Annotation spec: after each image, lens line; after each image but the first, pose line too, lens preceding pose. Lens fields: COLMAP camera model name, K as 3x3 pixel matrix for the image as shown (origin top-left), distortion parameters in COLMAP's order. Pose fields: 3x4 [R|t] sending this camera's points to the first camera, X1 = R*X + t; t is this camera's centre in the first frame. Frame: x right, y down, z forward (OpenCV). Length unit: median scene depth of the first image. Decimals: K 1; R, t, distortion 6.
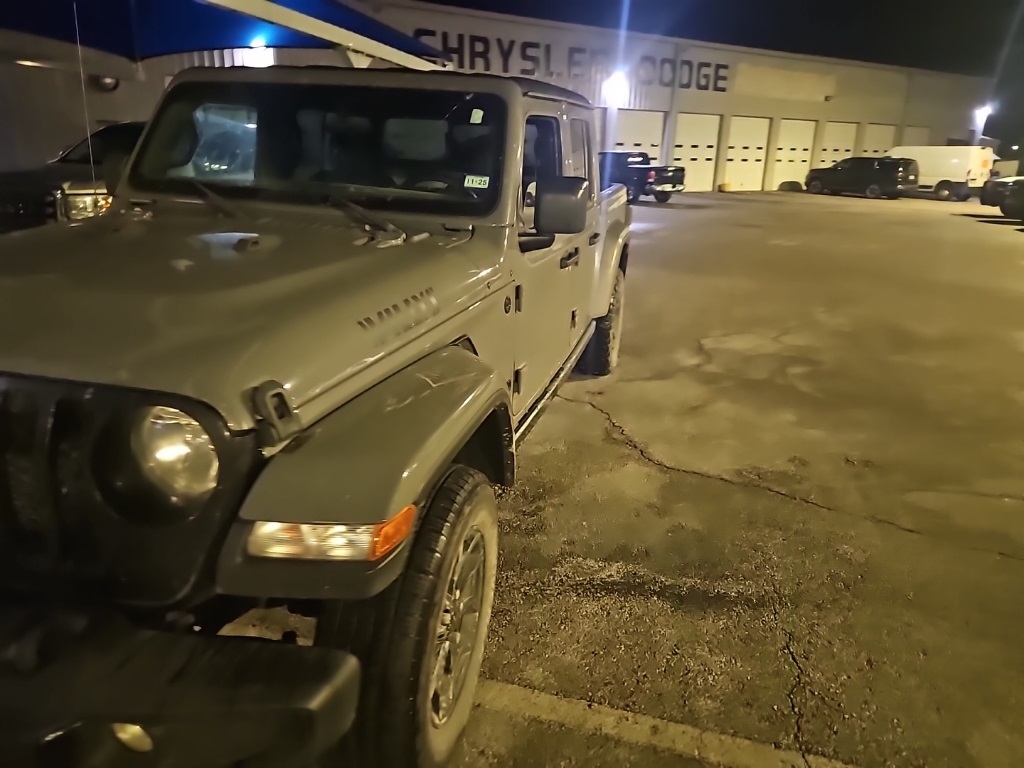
lens RADIAL K [[687.7, 0, 516.8], [0, 687.7, 370.0], [0, 0, 1]] dist [0.085185, -0.072501]
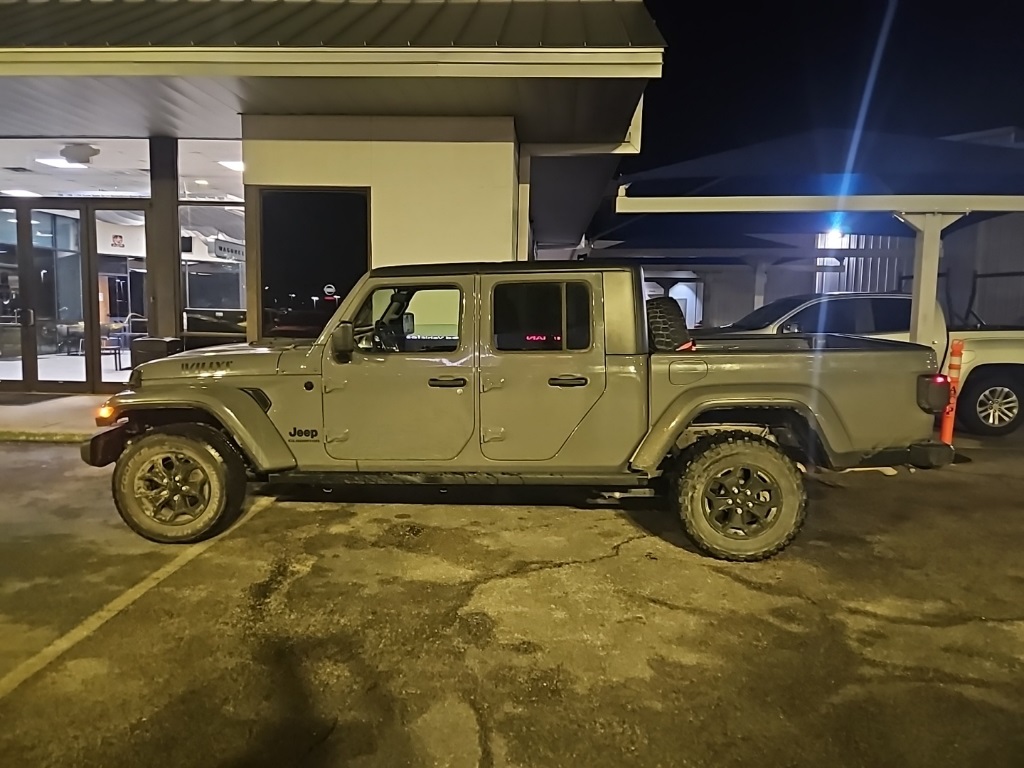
lens RADIAL K [[687.7, 0, 516.8], [0, 687.7, 370.0], [0, 0, 1]] dist [0.085185, -0.072501]
pose [[0.199152, 0.062061, -0.978001, 1.475728], [-0.295752, 0.955265, 0.000394, -0.230484], [0.934275, 0.289167, 0.208598, 0.867544]]
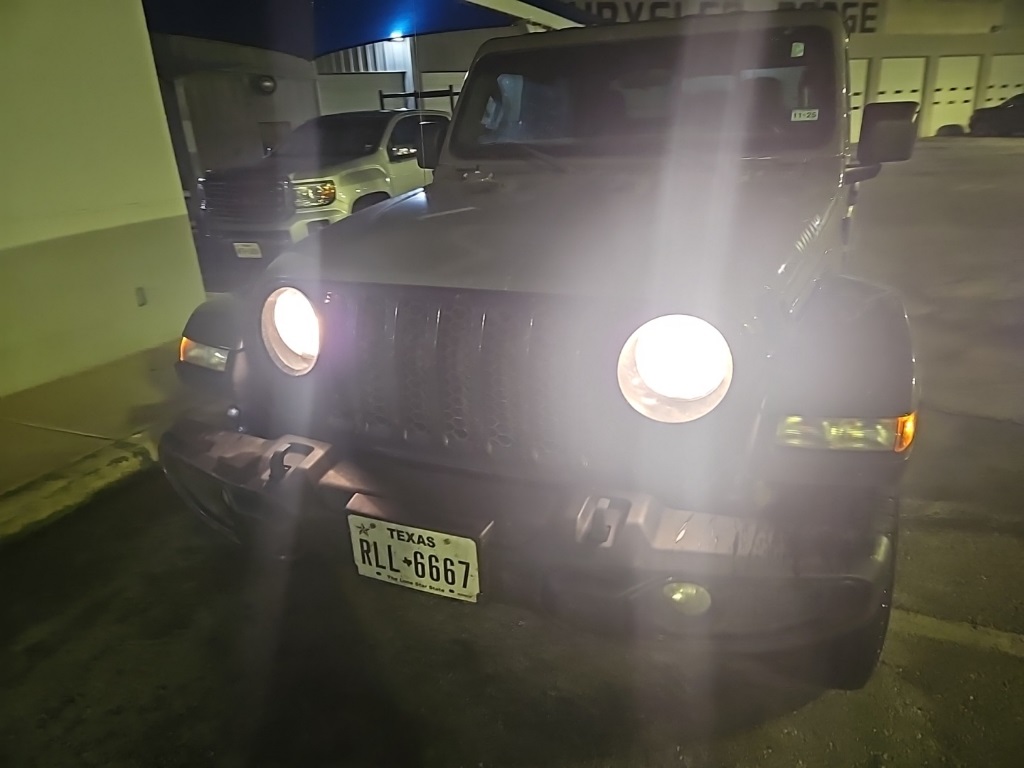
lens RADIAL K [[687.7, 0, 516.8], [0, 687.7, 370.0], [0, 0, 1]] dist [0.085185, -0.072501]
pose [[0.986100, -0.025723, -0.164152, -0.245694], [0.030963, 0.999087, 0.029441, 0.041230], [0.163245, -0.034115, 0.985996, -0.059230]]
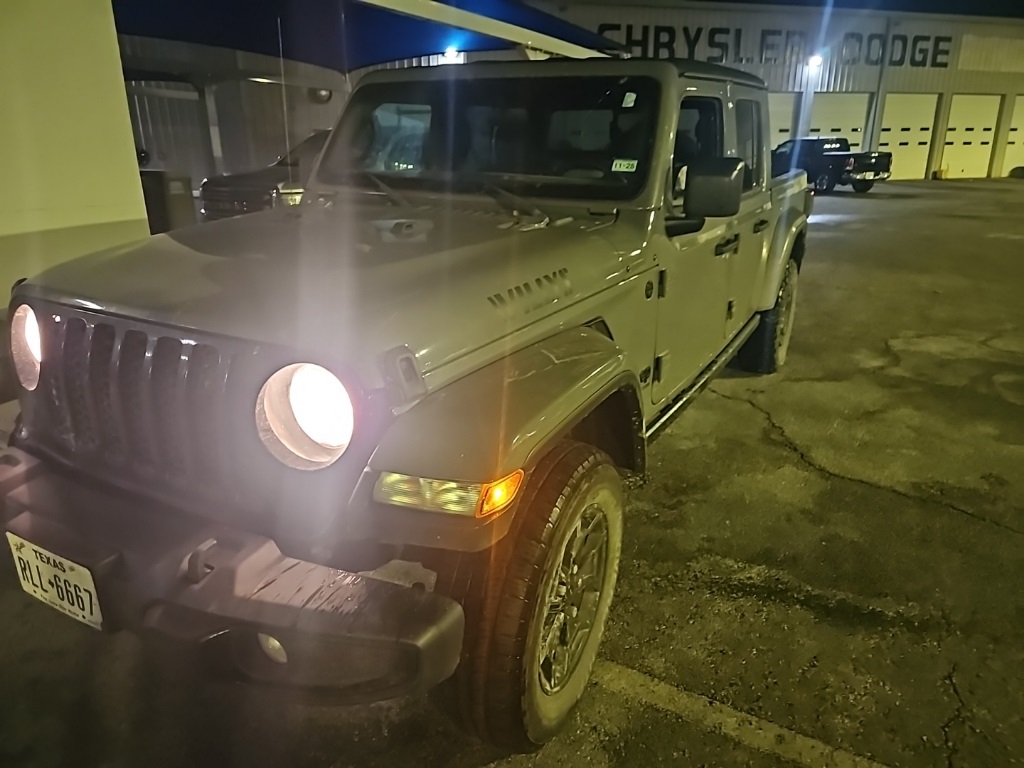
lens RADIAL K [[687.7, 0, 516.8], [0, 687.7, 370.0], [0, 0, 1]] dist [0.085185, -0.072501]
pose [[0.969256, 0.046838, -0.241555, 0.036851], [-0.045602, 0.998902, 0.010707, 0.014149], [0.241791, 0.000638, 0.970328, -0.004209]]
